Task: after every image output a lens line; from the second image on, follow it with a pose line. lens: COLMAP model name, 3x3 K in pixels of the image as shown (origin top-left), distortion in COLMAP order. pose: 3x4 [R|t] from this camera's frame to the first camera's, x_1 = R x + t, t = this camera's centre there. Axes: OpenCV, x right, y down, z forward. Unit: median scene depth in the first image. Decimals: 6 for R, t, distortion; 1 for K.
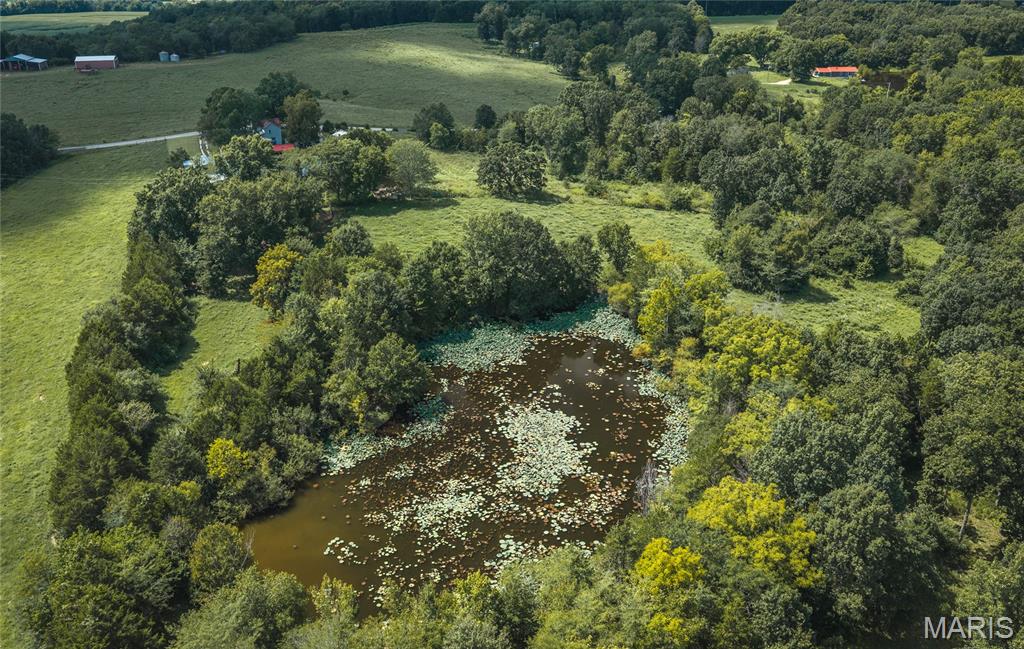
lens RADIAL K [[860.5, 0, 512.3], [0, 860.5, 324.5], [0, 0, 1]] dist [0.019446, -0.025051]
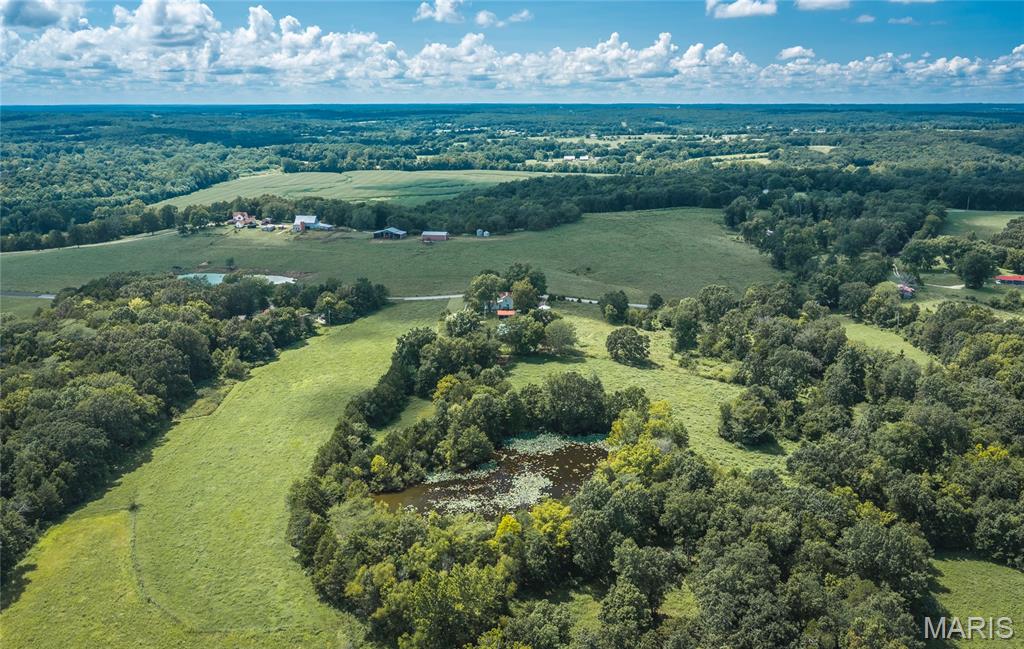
lens RADIAL K [[860.5, 0, 511.9], [0, 860.5, 324.4], [0, 0, 1]] dist [0.019446, -0.025051]
pose [[0.917077, 0.100890, -0.385735, 0.554056], [-0.158163, 0.980134, -0.119671, 0.005013], [0.365998, 0.170756, 0.914816, -0.685391]]
